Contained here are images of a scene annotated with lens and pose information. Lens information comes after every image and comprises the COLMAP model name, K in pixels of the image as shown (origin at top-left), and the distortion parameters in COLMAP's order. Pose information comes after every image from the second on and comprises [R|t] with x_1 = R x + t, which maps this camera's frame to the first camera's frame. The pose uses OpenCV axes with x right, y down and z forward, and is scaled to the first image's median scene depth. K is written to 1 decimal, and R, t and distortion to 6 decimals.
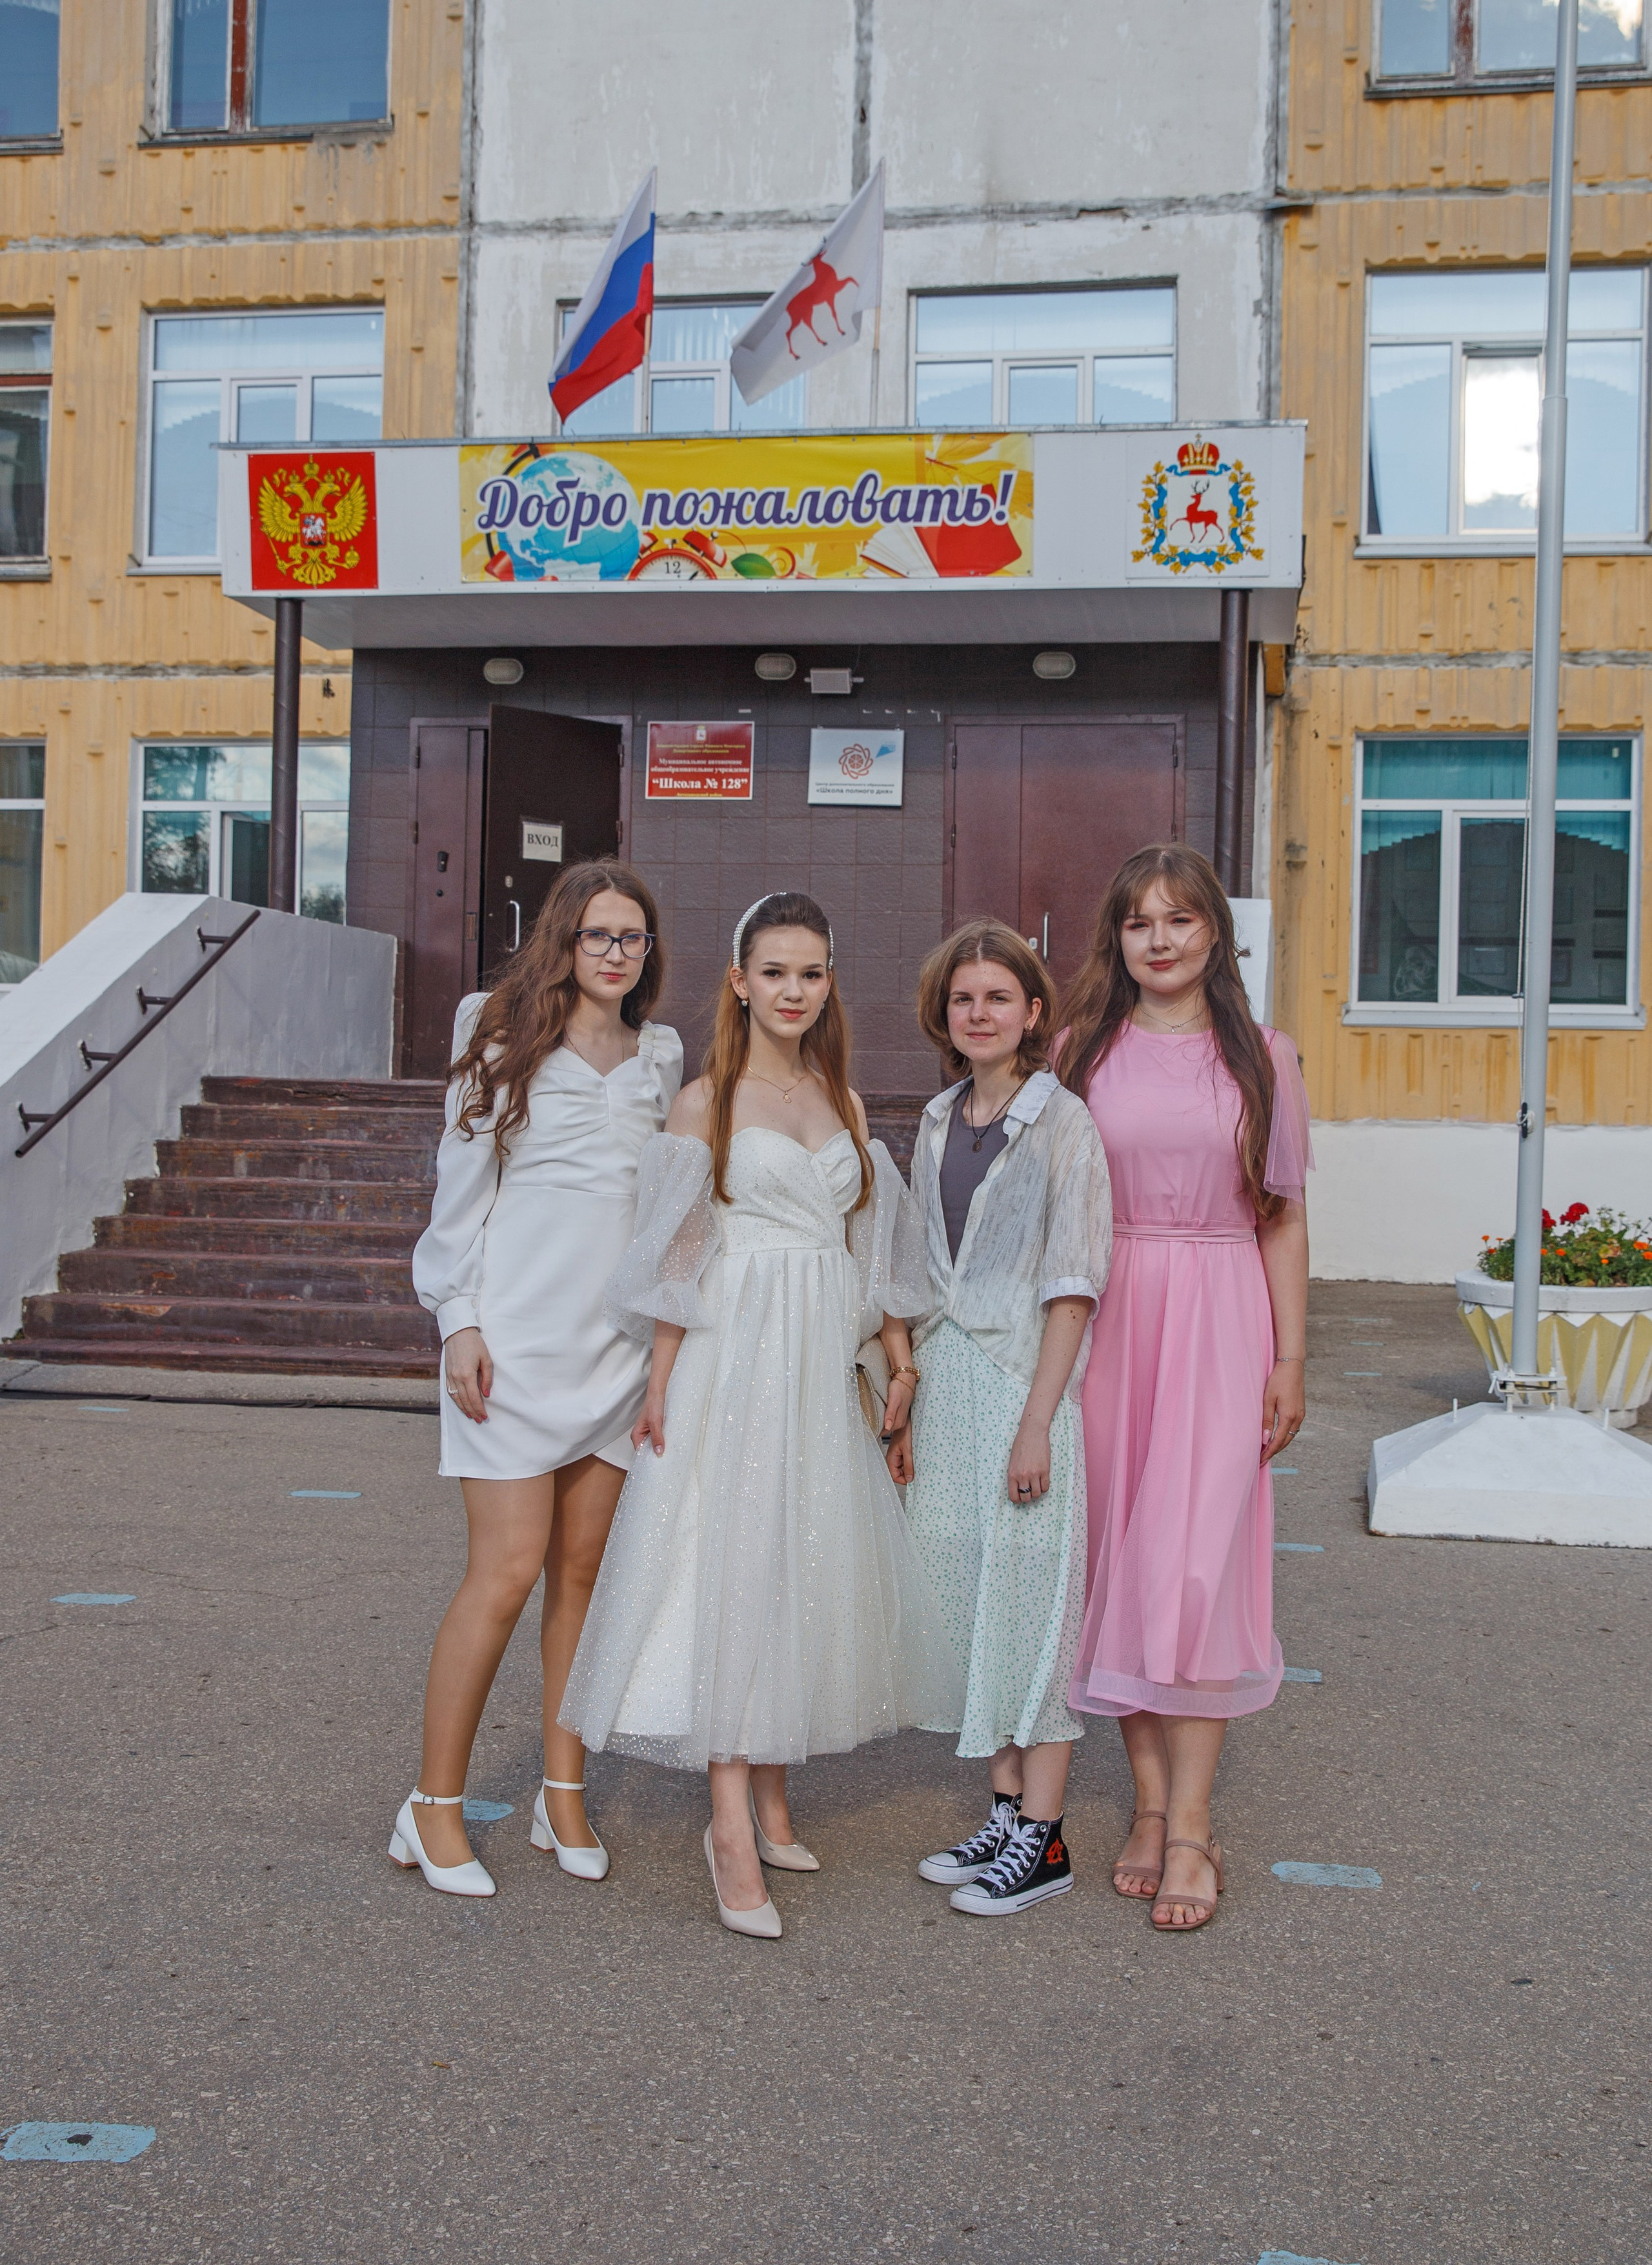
lens RADIAL K [[2464.6, 0, 874.6], [0, 2464.6, 1132.0], [0, 0, 1]] dist [-0.067830, 0.122483]
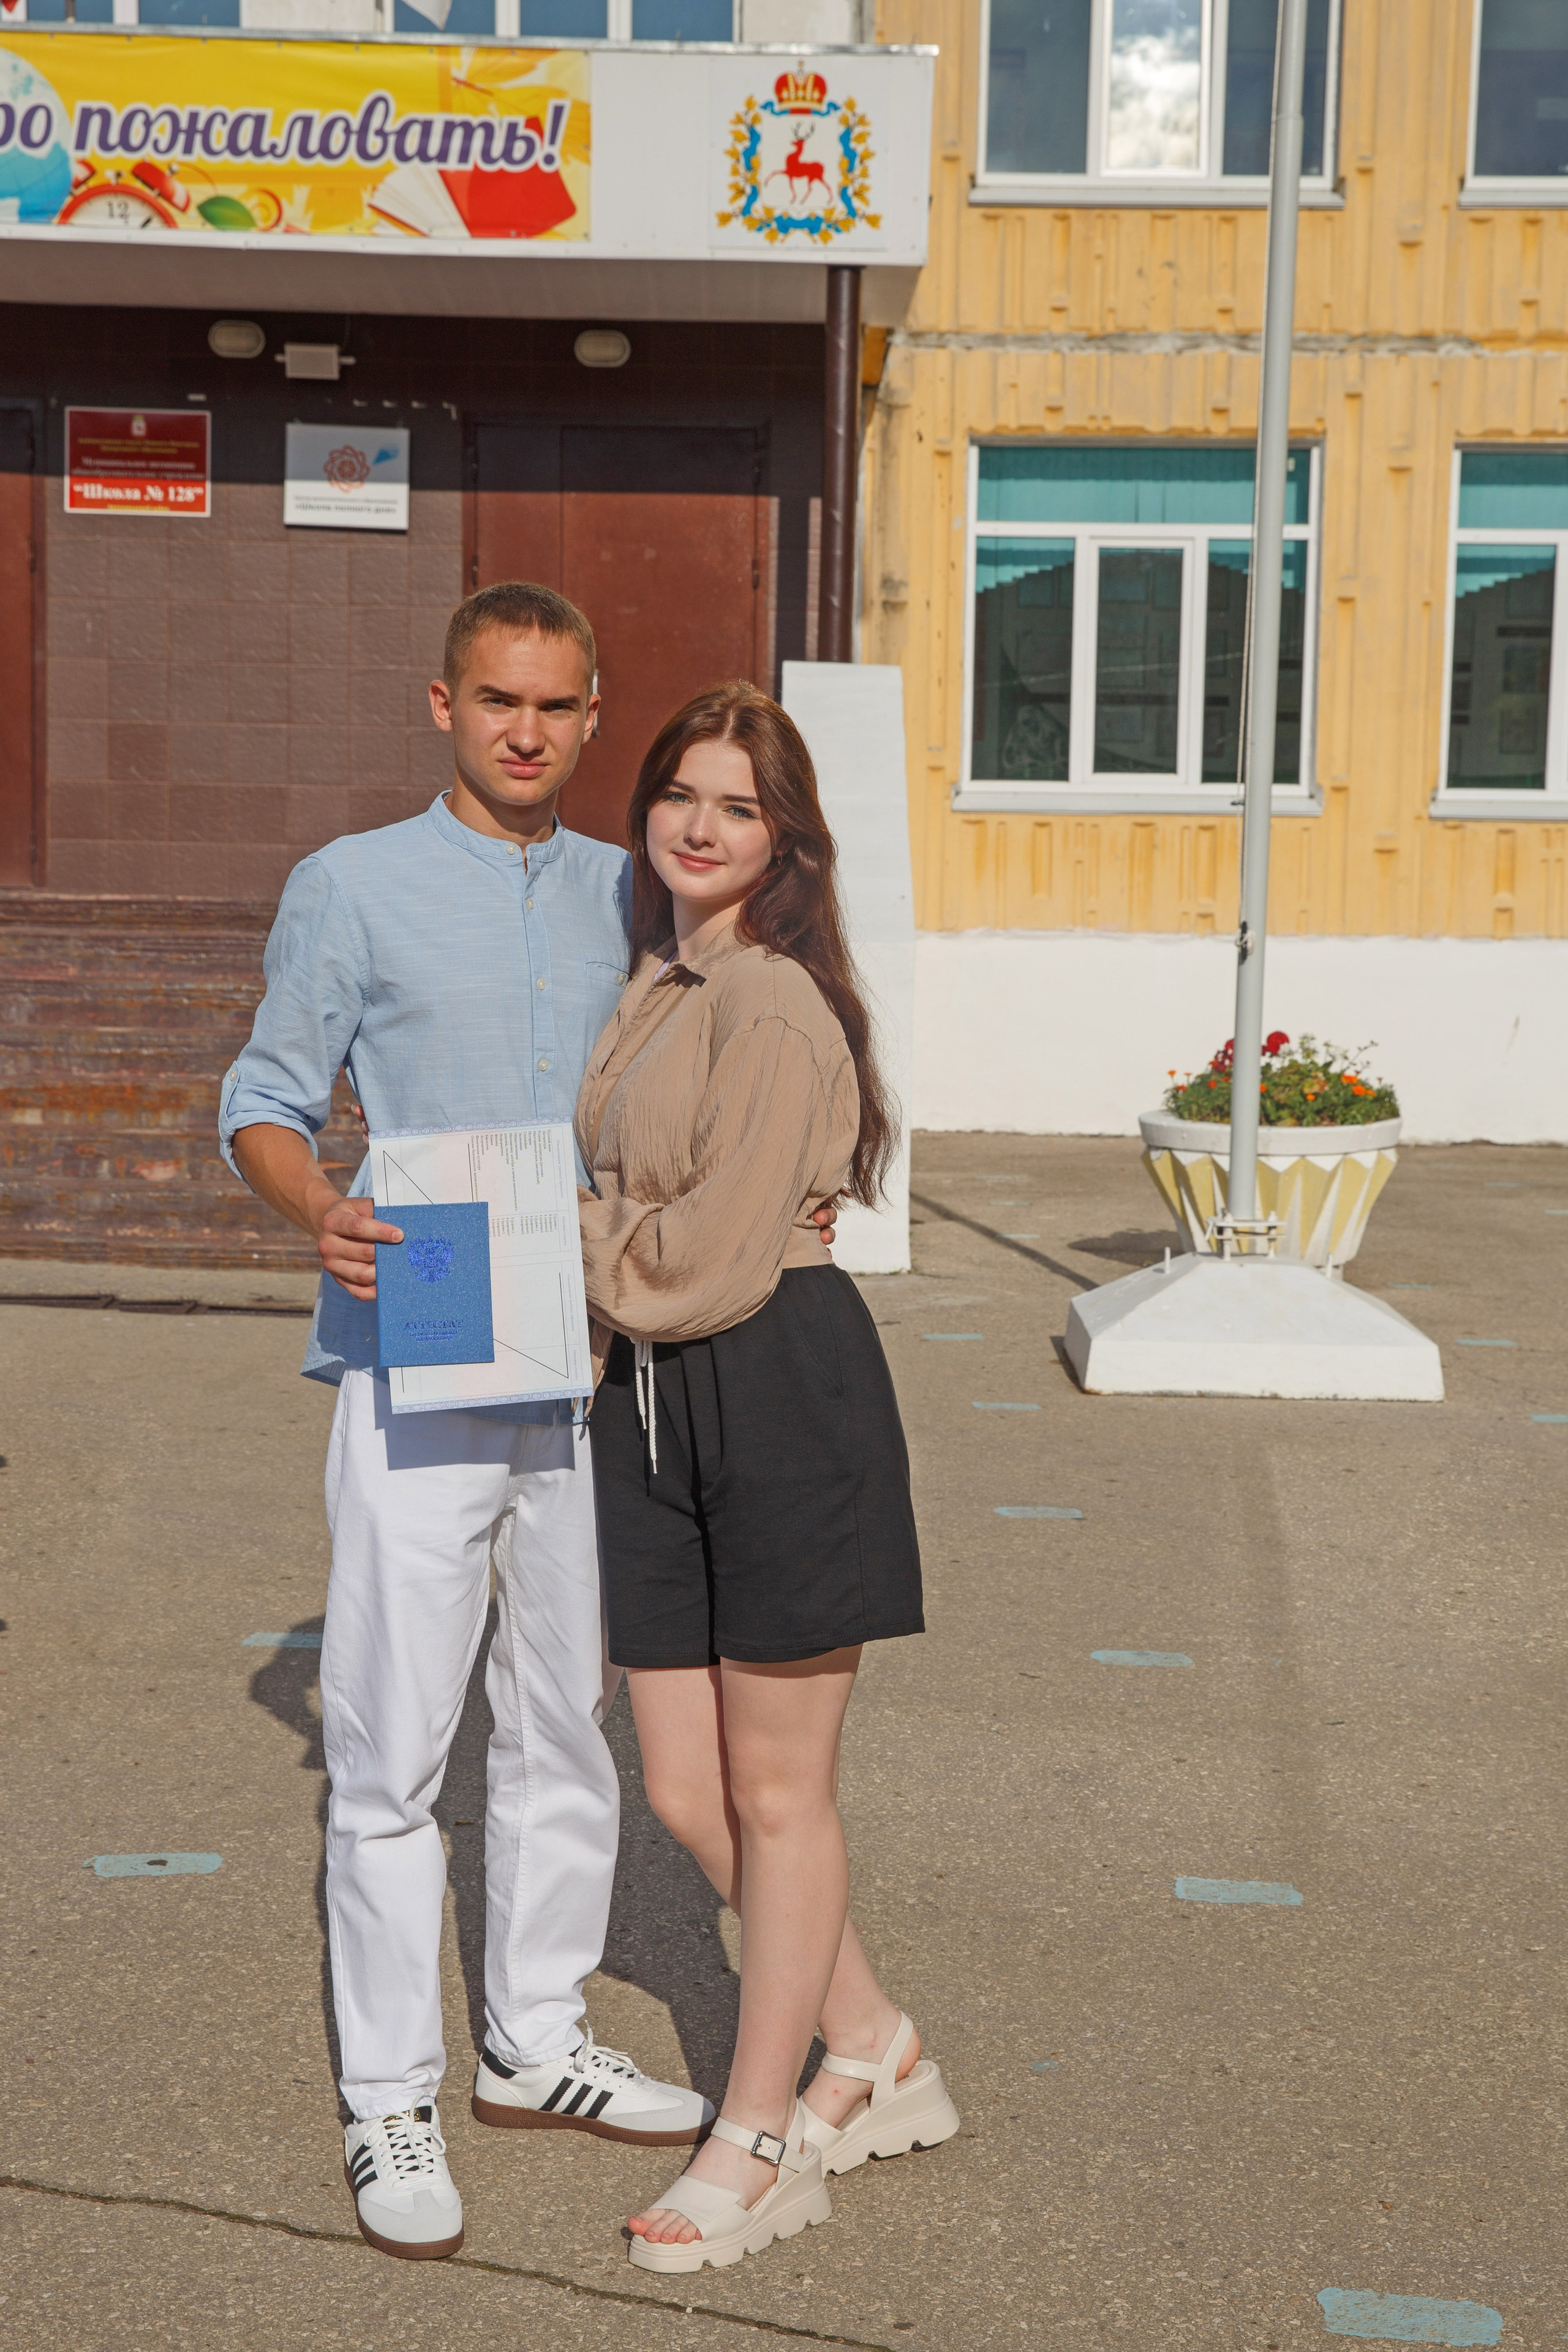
lens RADIAL K [[3496.8, 0, 774.3], [0, 3496.8, 1195.5], [0, 0, 1]] dist [0.105025, 0.107815]
pose [[0.986389, -0.017492, 0.163498, -0.065733], [0.005432, 0.997249, 0.073920, -0.004155], [-0.164341, -0.072025, 0.983770, -0.139848]]
